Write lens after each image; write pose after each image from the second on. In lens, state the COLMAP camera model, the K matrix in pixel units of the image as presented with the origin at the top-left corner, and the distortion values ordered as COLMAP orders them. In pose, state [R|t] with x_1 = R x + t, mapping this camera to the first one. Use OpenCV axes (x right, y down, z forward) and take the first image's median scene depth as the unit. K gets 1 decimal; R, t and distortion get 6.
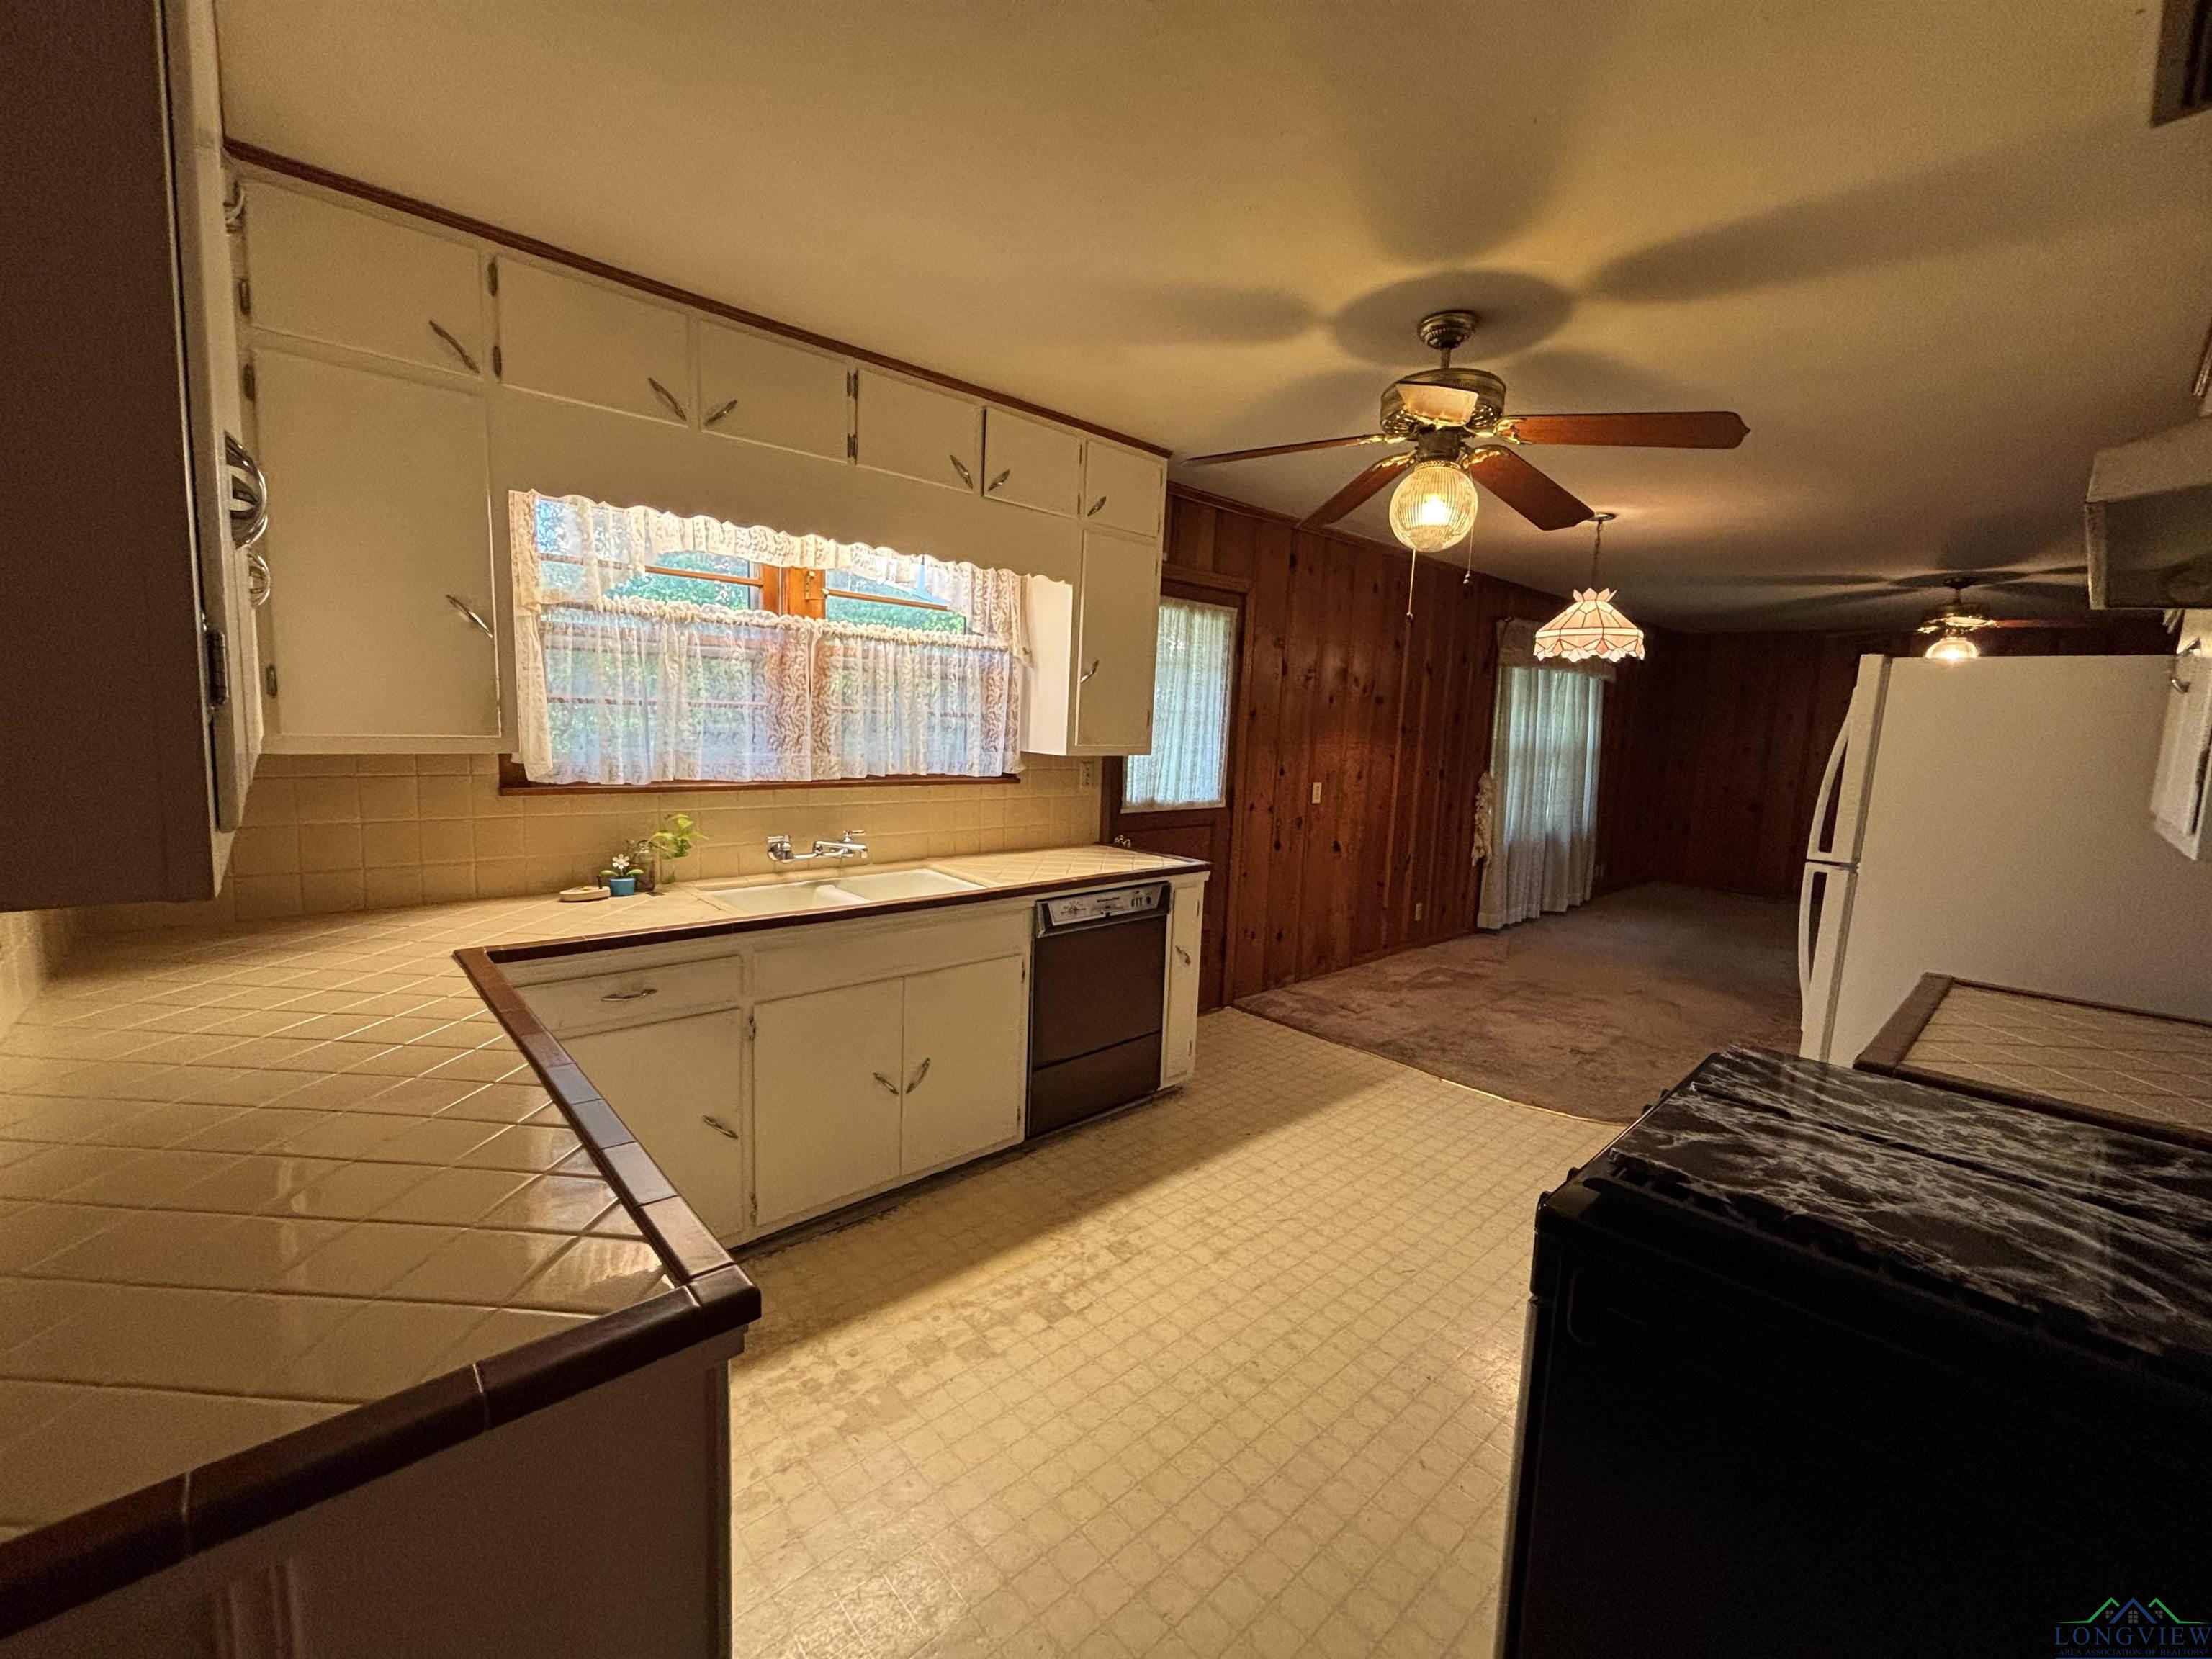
lens RADIAL K [[901.4, 0, 1107.7], [0, 901.4, 831.7], [0, 0, 1]] dist [0.003929, -0.000822]
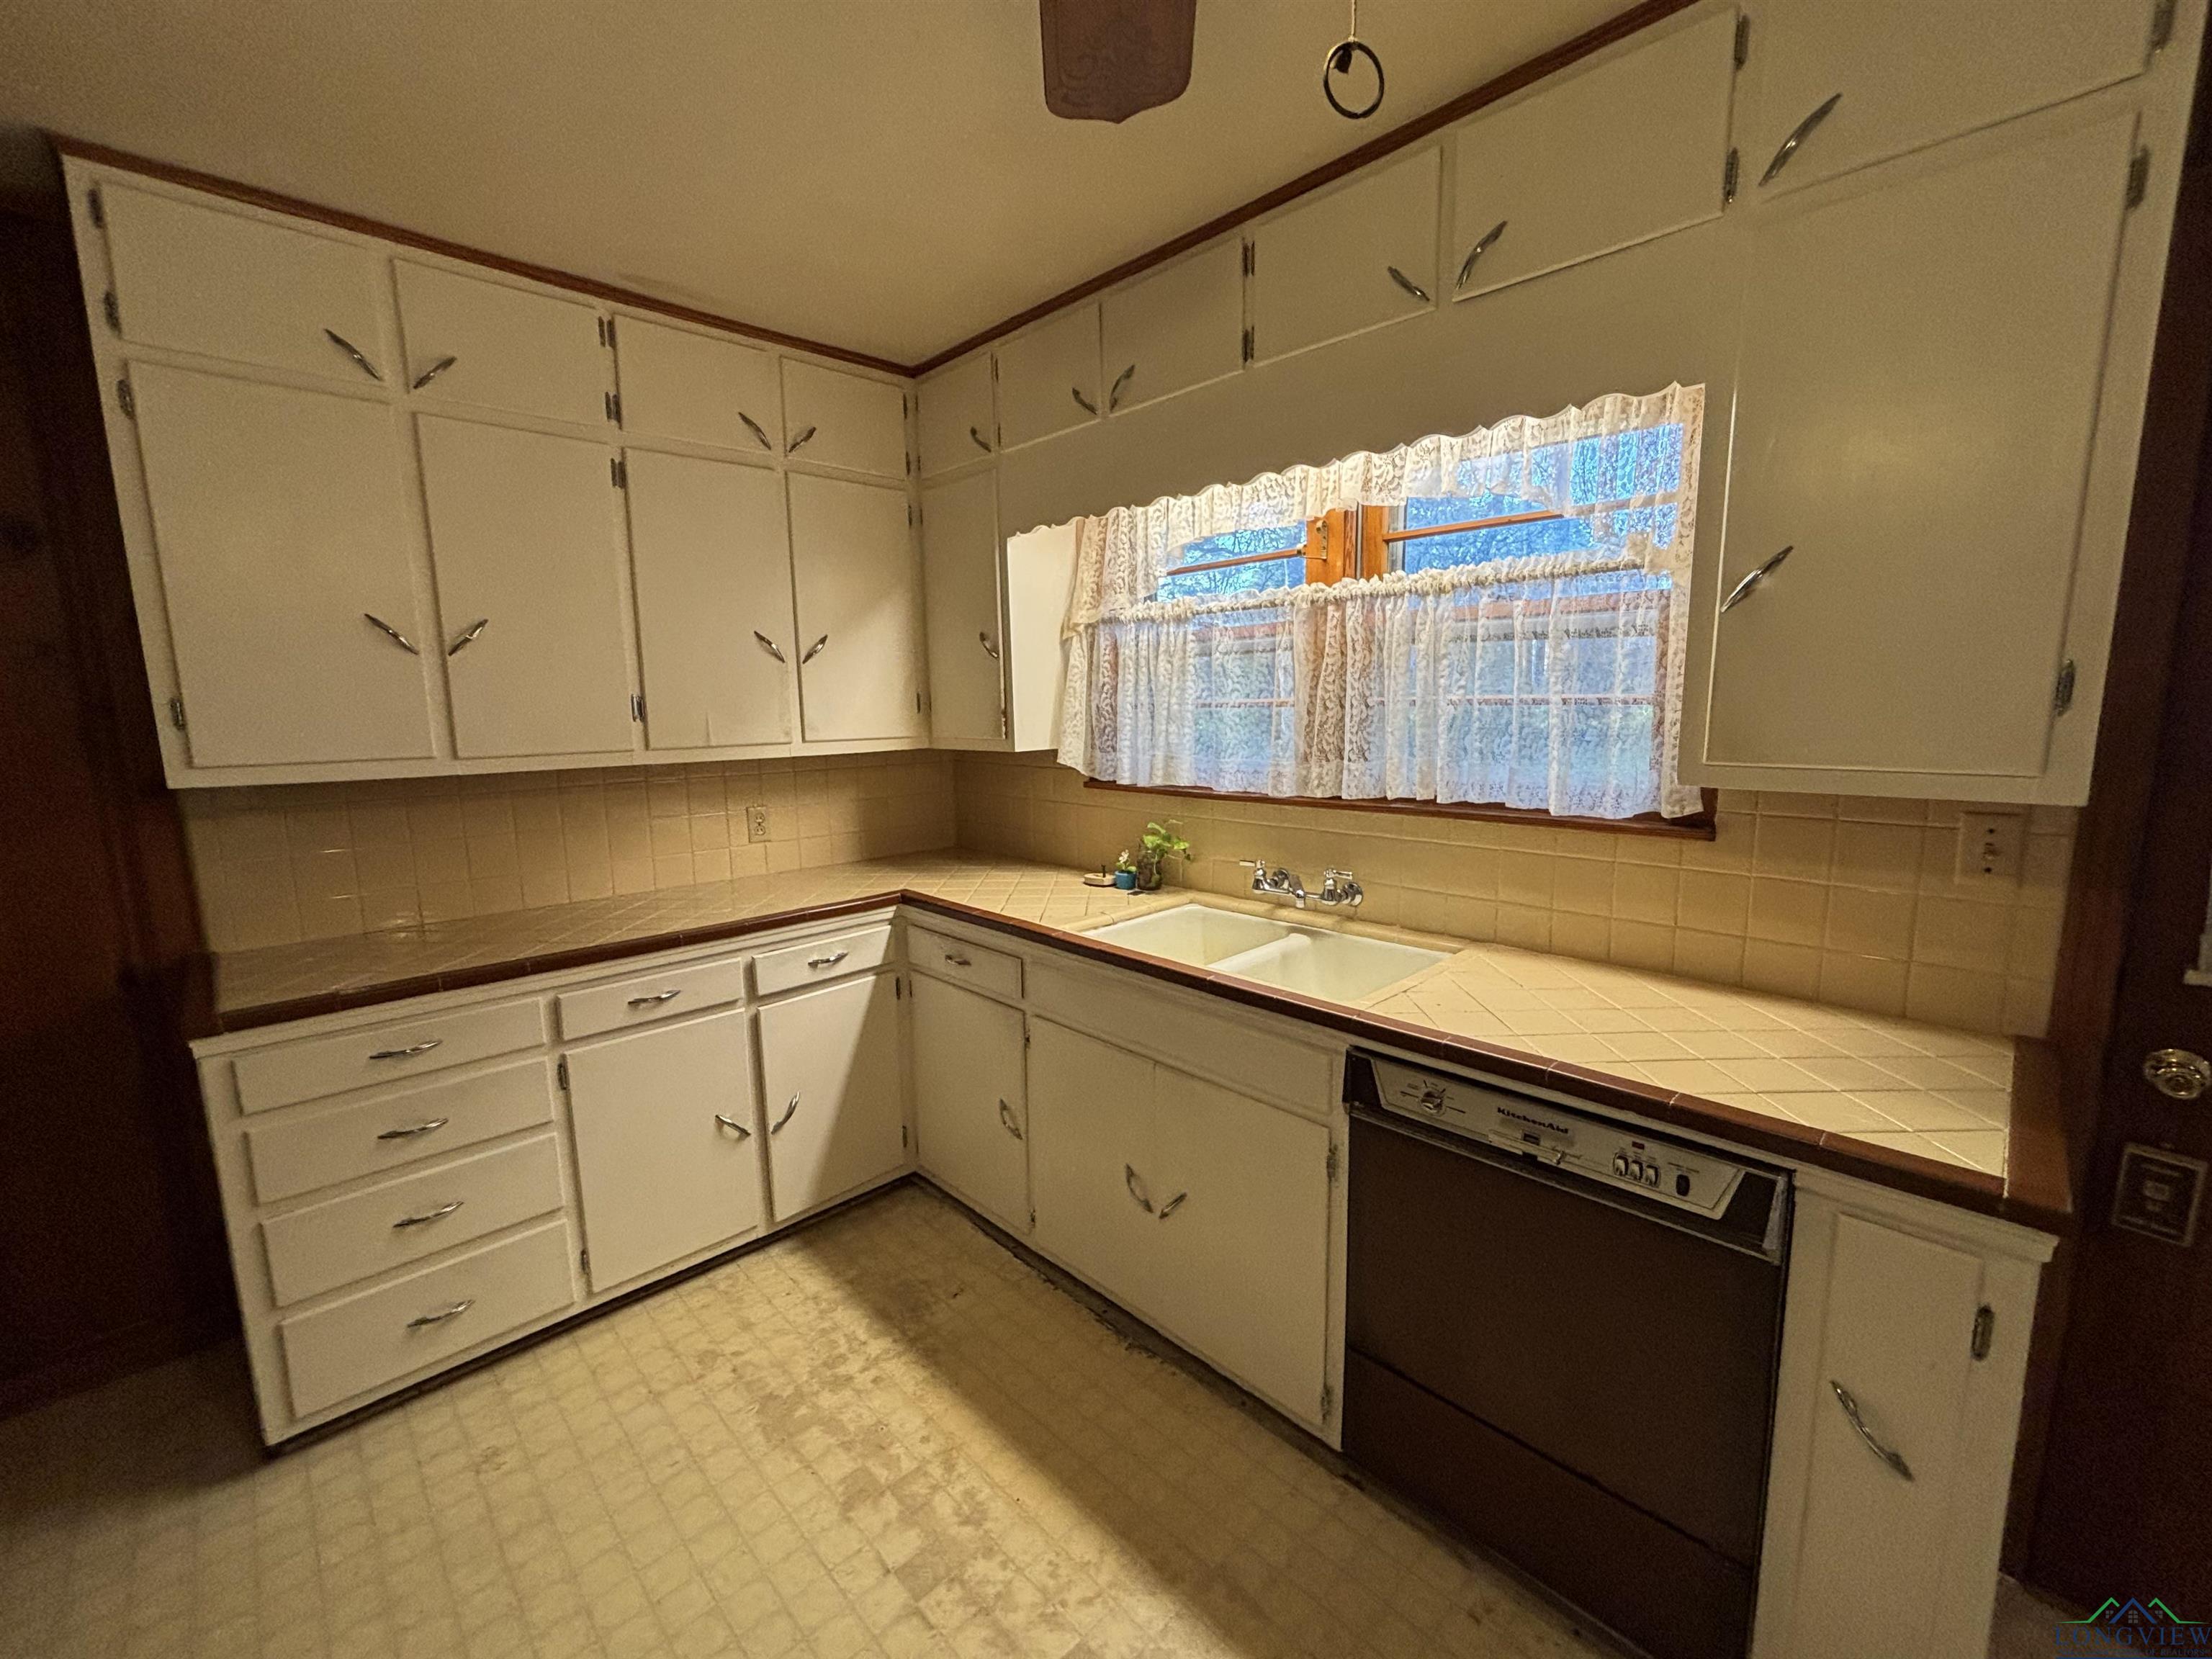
lens RADIAL K [[901.4, 0, 1105.0], [0, 901.4, 828.2], [0, 0, 1]] dist [0.003929, -0.000822]
pose [[0.029503, 0.105164, -0.994017, 0.454882], [-0.109307, 0.988826, 0.101370, -0.093587], [0.993570, 0.105662, 0.040669, 0.837710]]
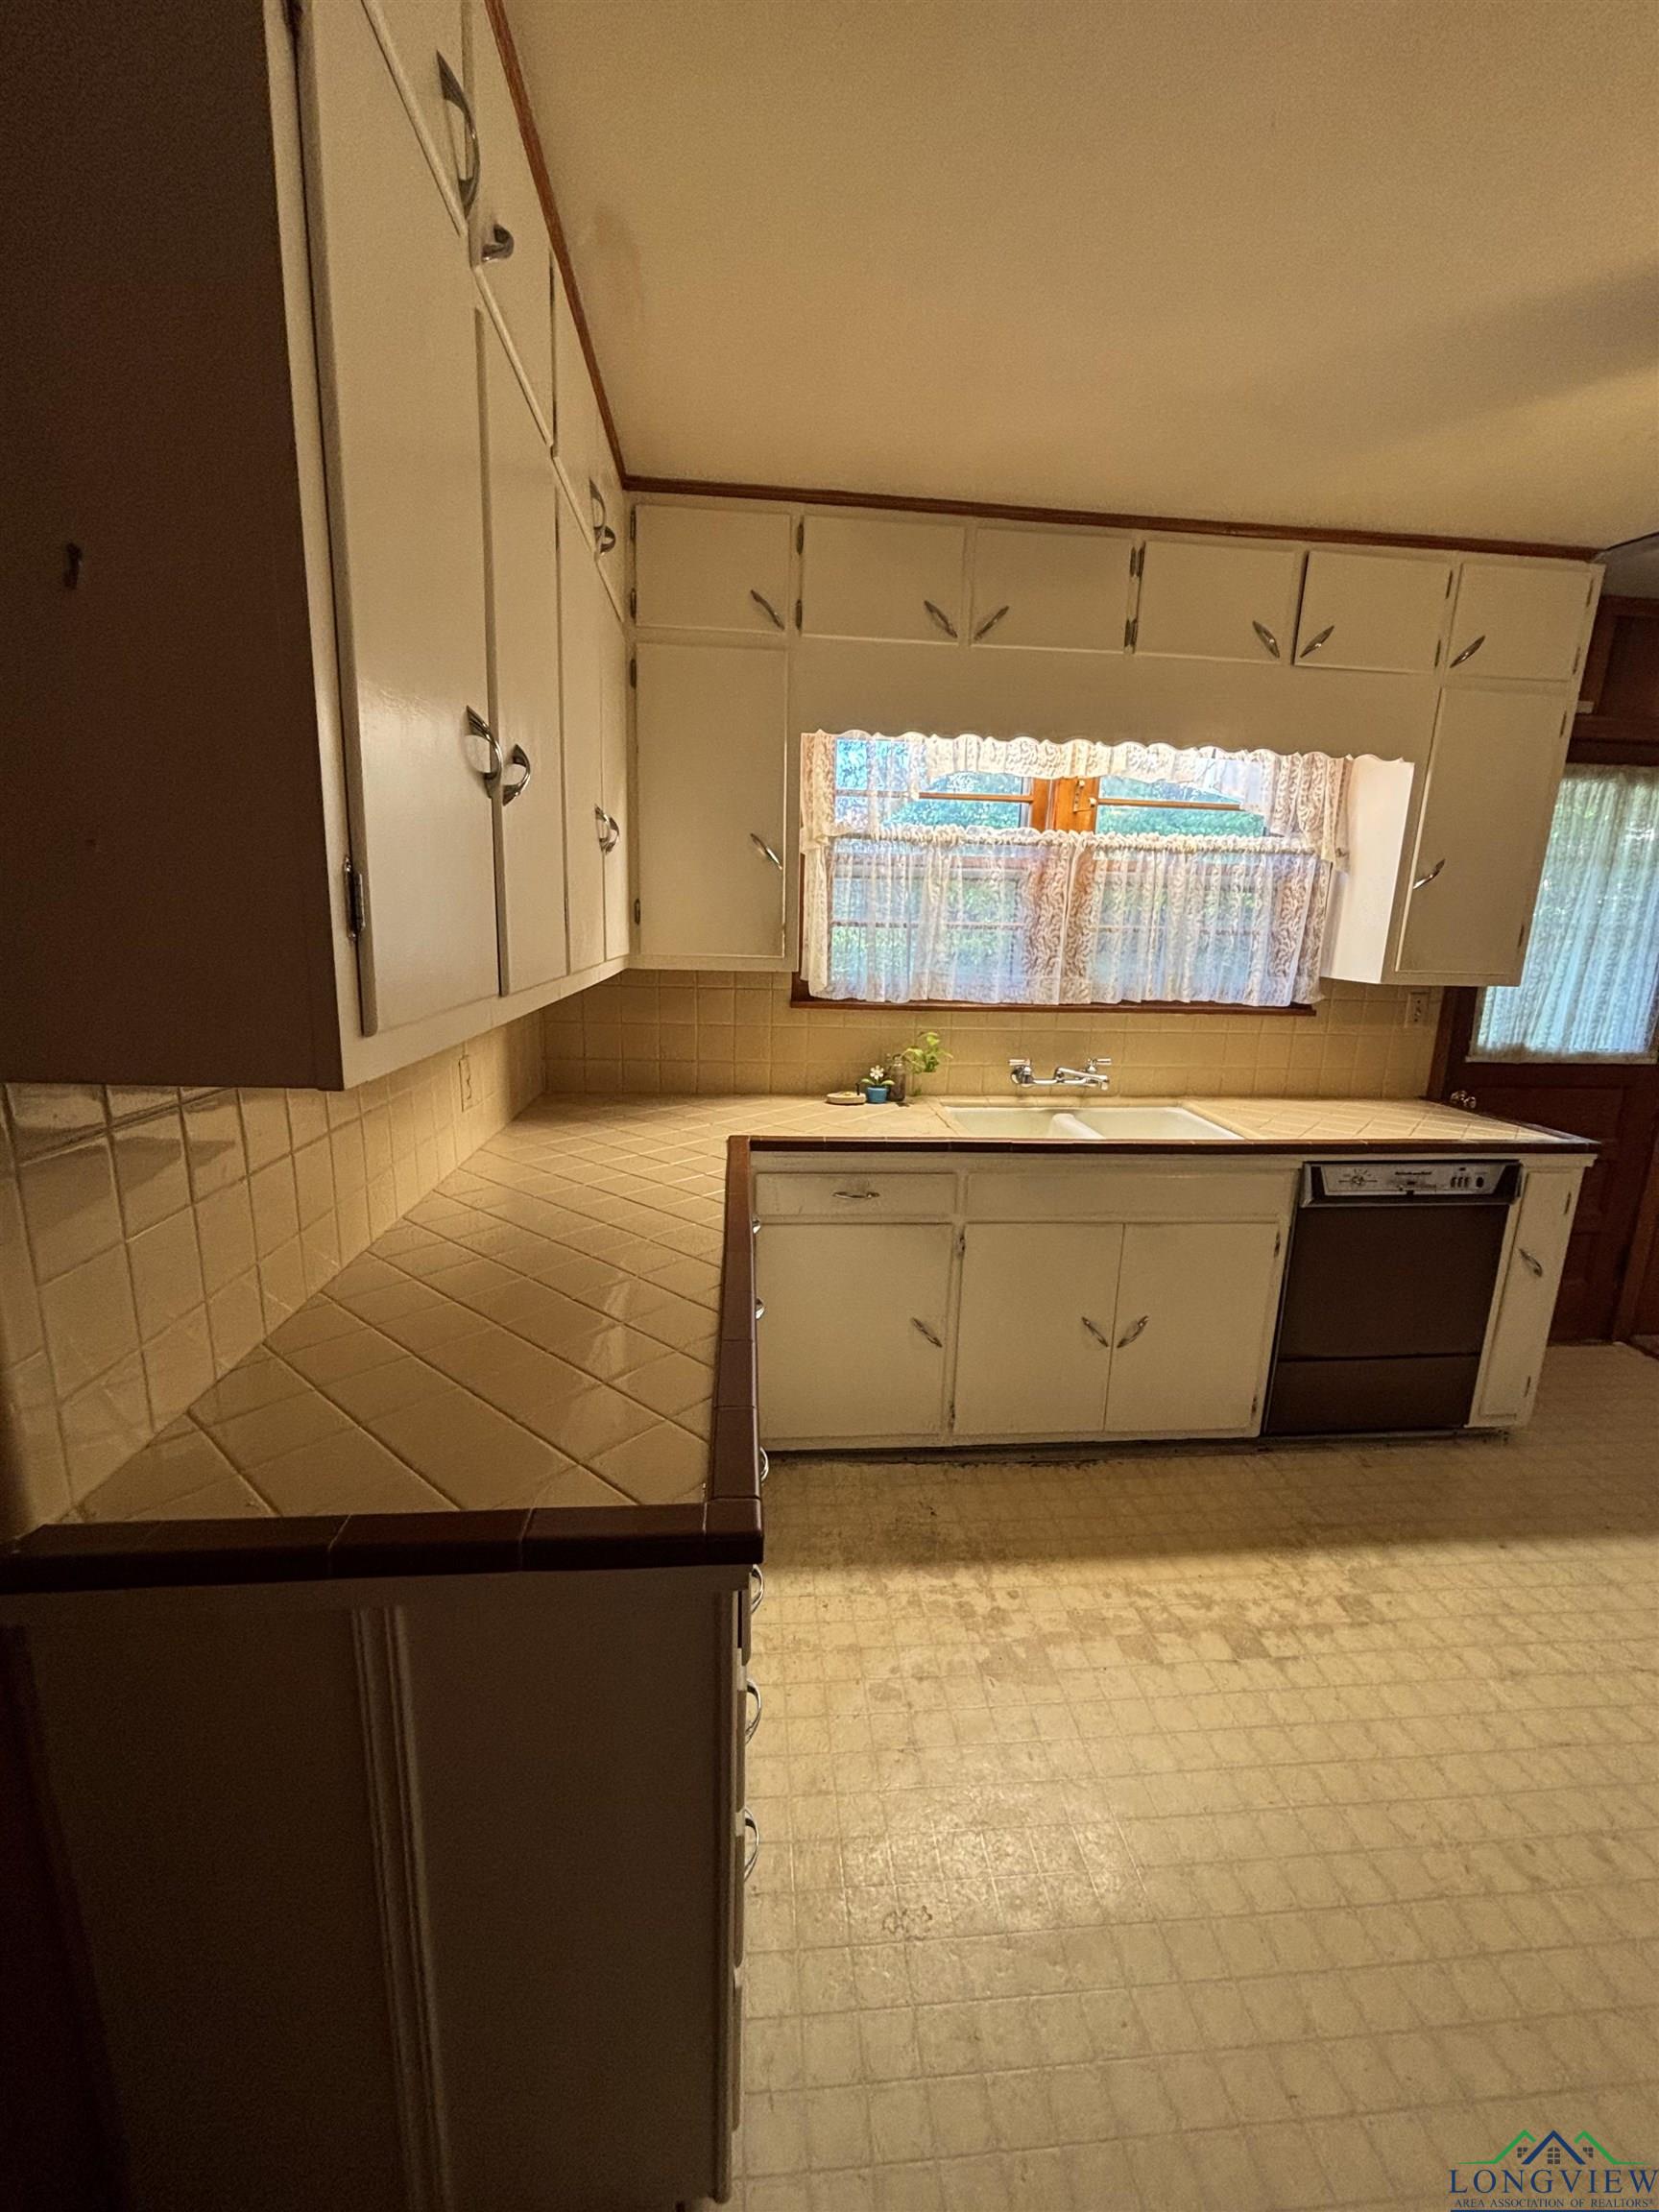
lens RADIAL K [[901.4, 0, 834.5], [0, 901.4, 1111.5], [0, 0, 1]] dist [0.003929, -0.000822]
pose [[0.799857, 0.110884, -0.589859, 0.060626], [-0.071873, 0.993410, 0.089284, -0.011763], [0.595871, -0.029020, 0.802555, 0.084175]]
